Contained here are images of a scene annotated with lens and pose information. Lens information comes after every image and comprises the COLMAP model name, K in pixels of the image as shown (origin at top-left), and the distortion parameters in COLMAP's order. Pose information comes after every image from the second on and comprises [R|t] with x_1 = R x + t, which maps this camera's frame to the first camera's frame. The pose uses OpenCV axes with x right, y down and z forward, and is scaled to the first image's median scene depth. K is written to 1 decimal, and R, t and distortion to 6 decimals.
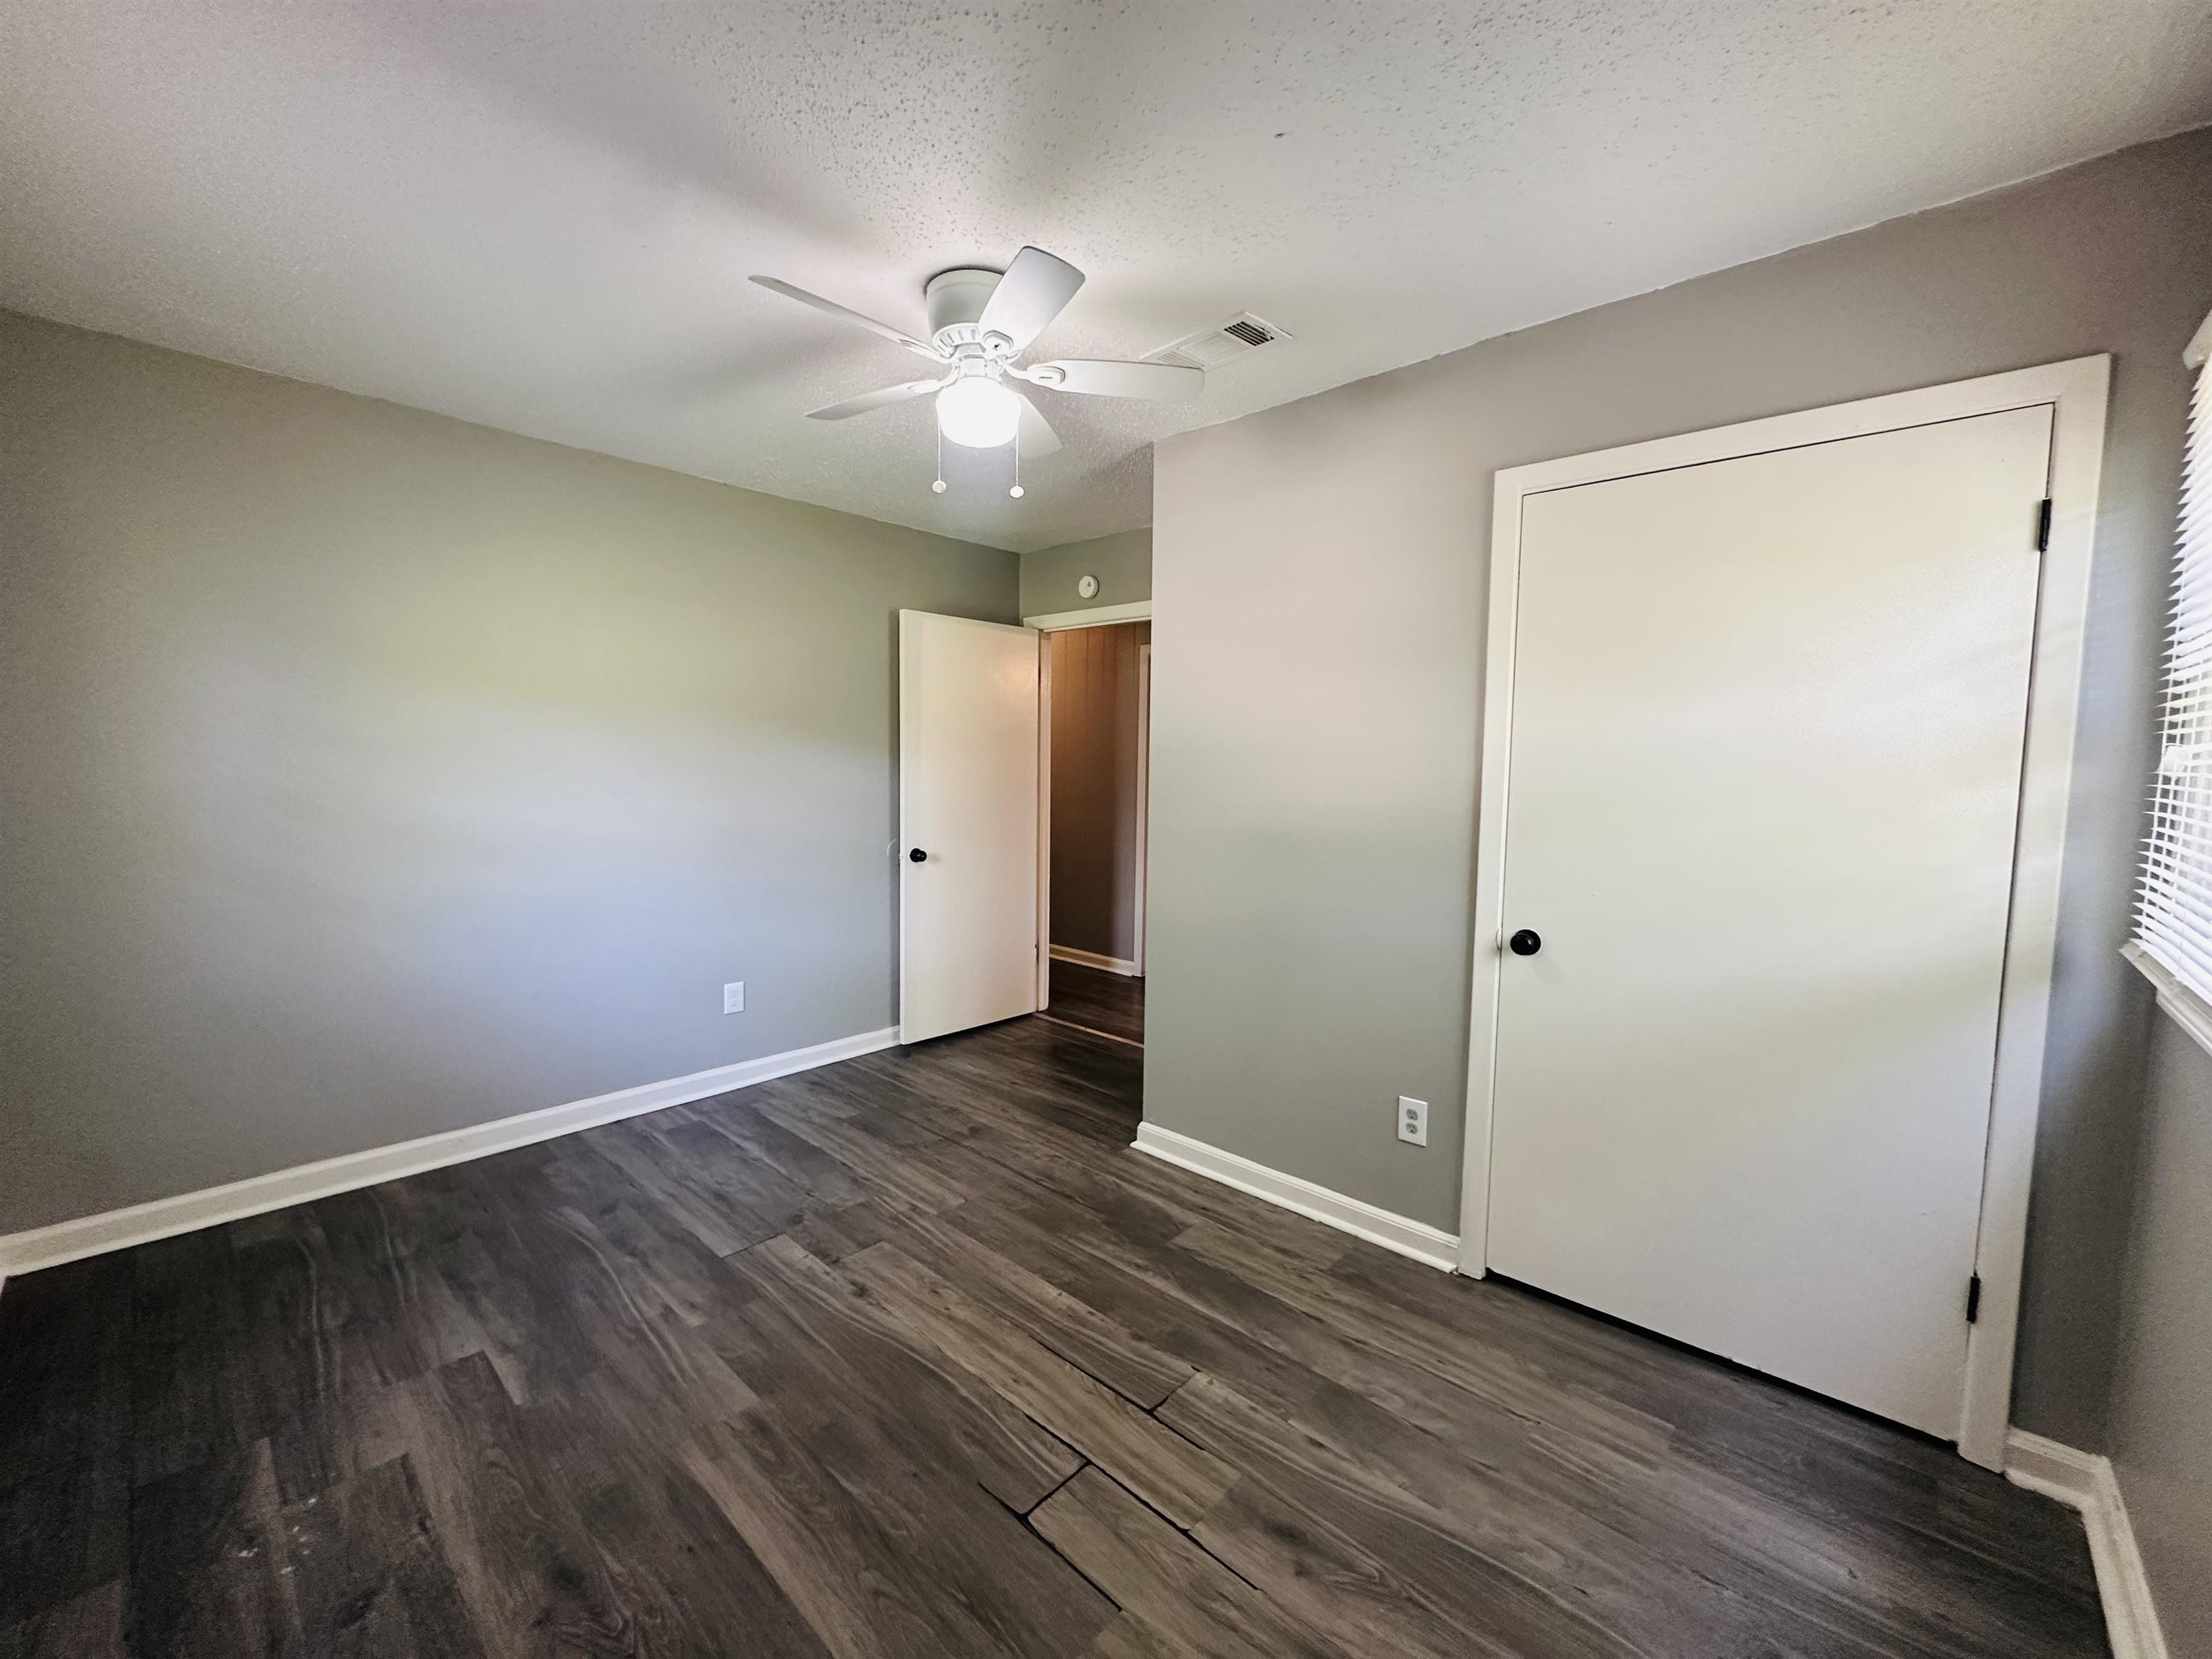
lens RADIAL K [[890.3, 0, 1103.7], [0, 890.3, 826.4], [0, 0, 1]] dist [-0.000446, -0.000096]
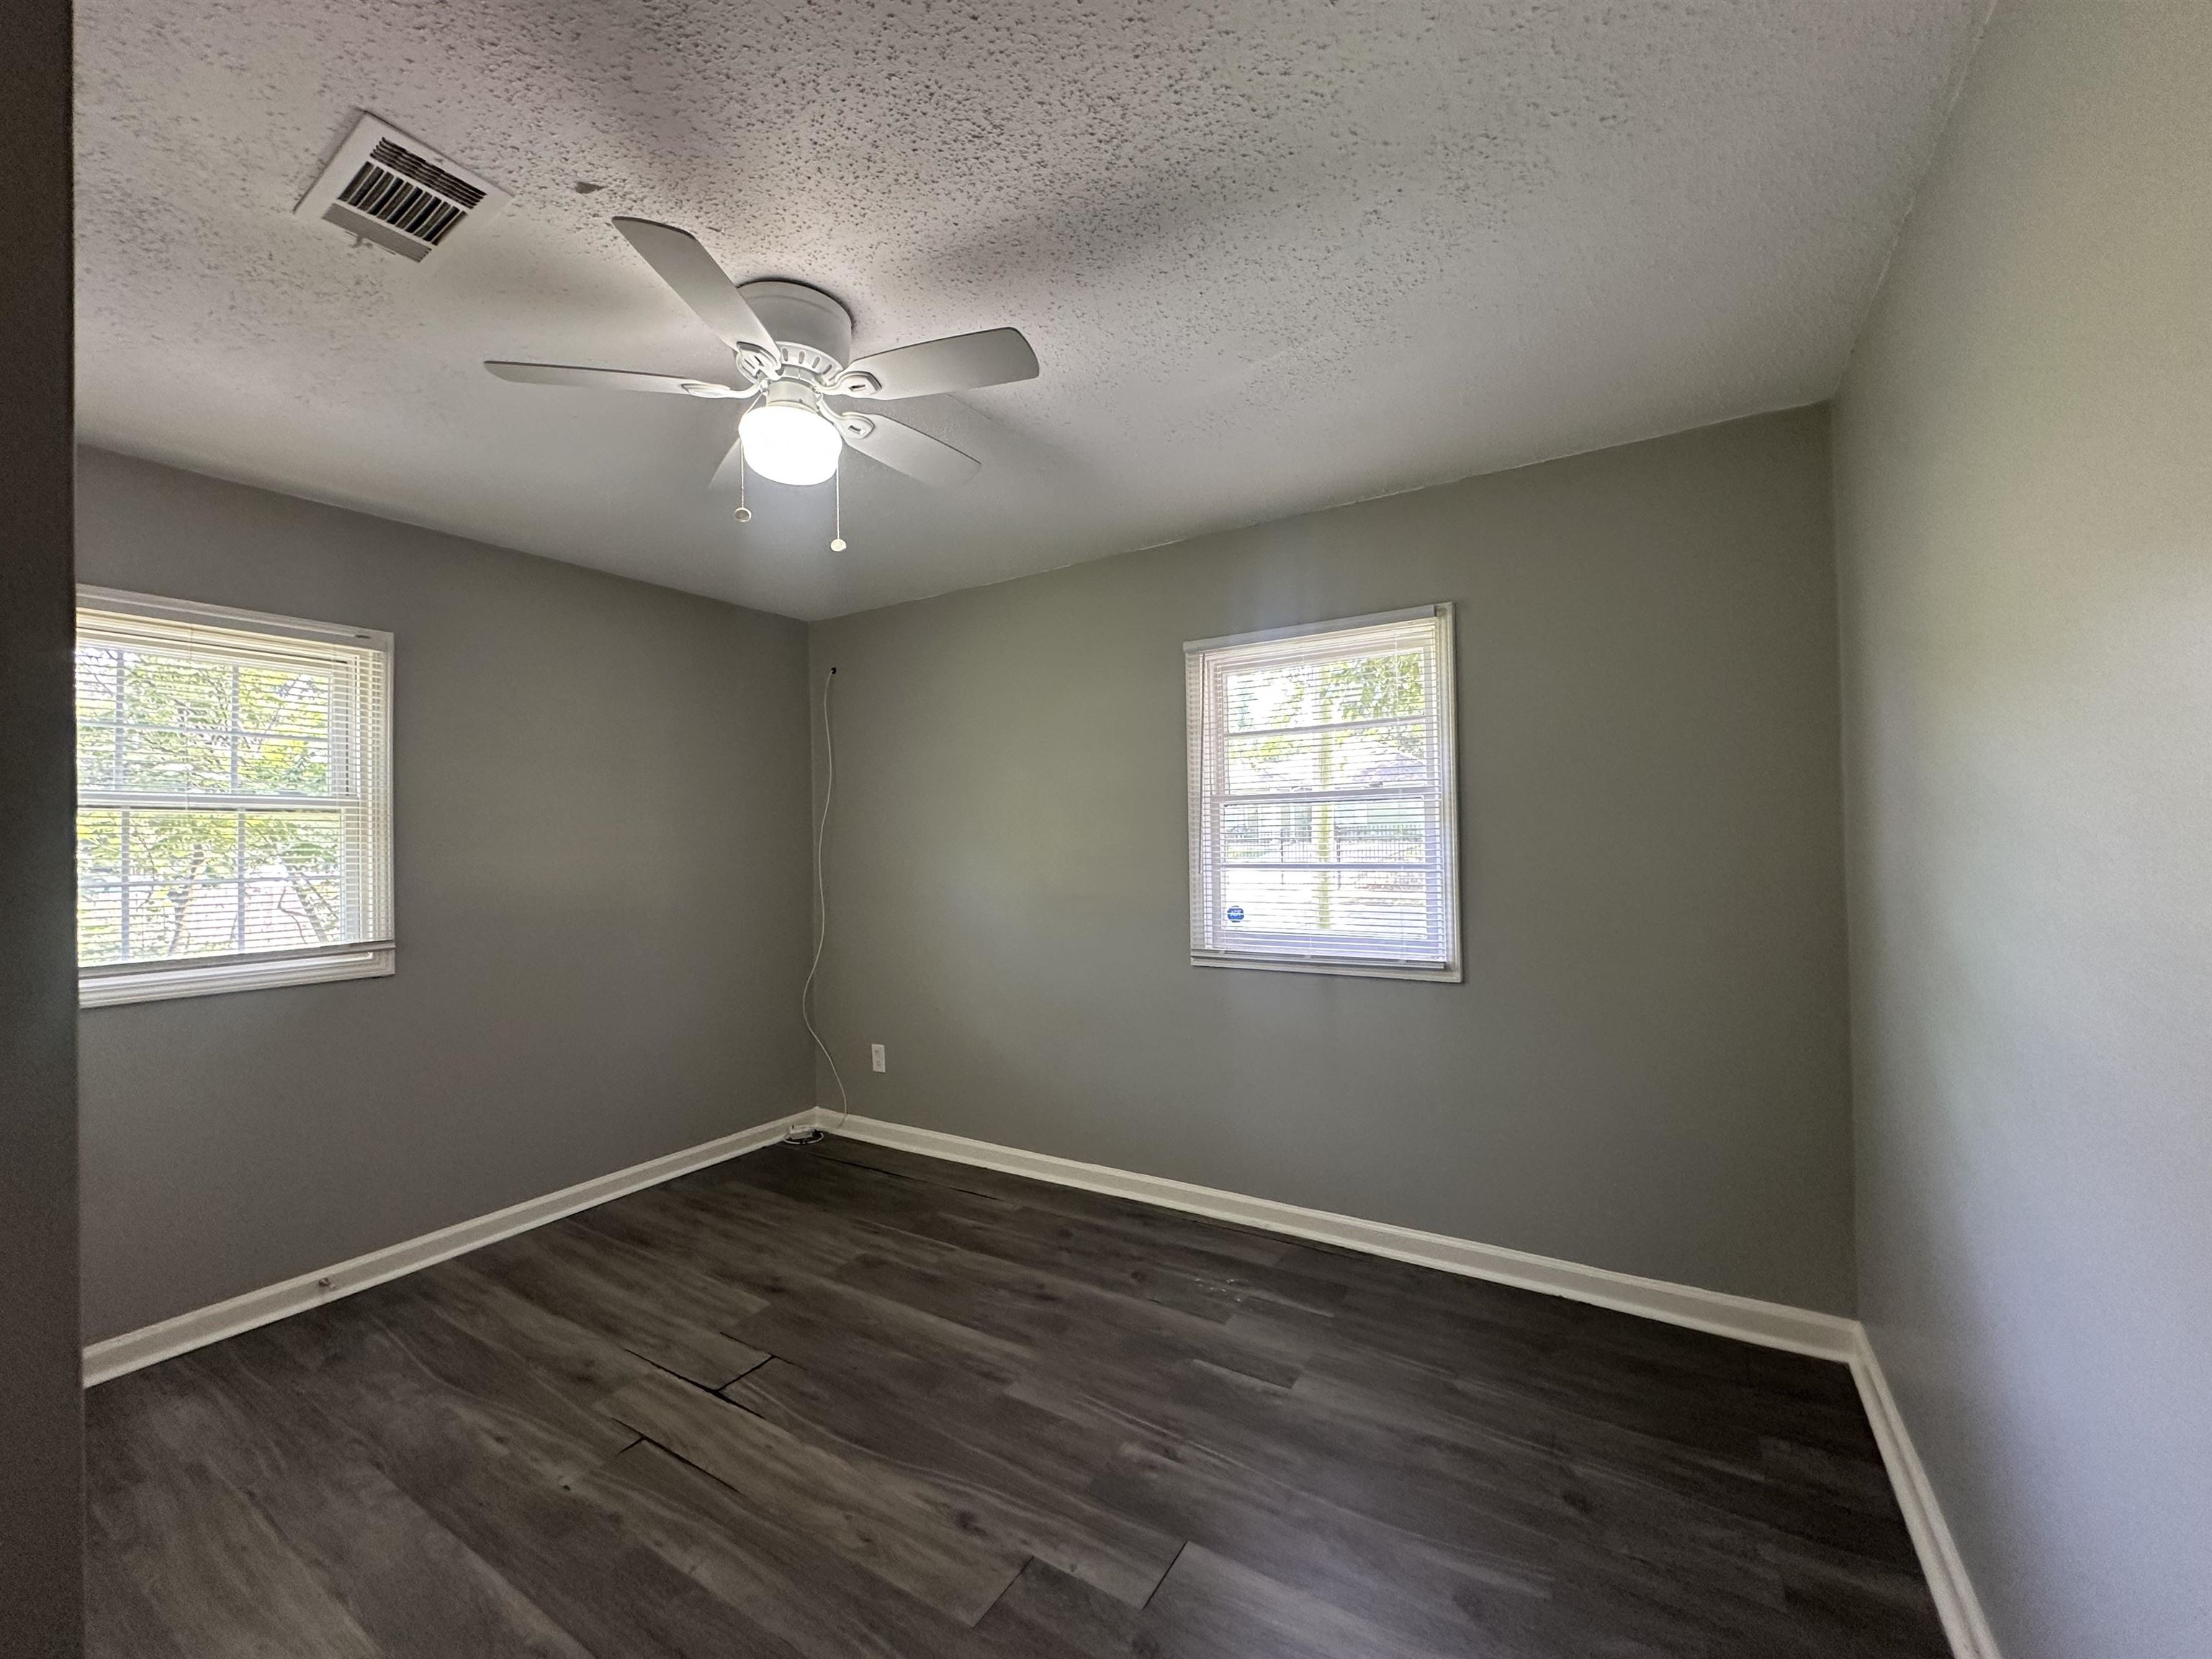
lens RADIAL K [[890.3, 0, 1103.7], [0, 890.3, 826.4], [0, 0, 1]] dist [-0.000446, -0.000096]
pose [[-0.981879, 0.006107, -0.189411, -0.284517], [-0.004435, 0.998466, 0.055183, -0.149303], [0.189458, 0.055023, -0.980346, 2.018043]]
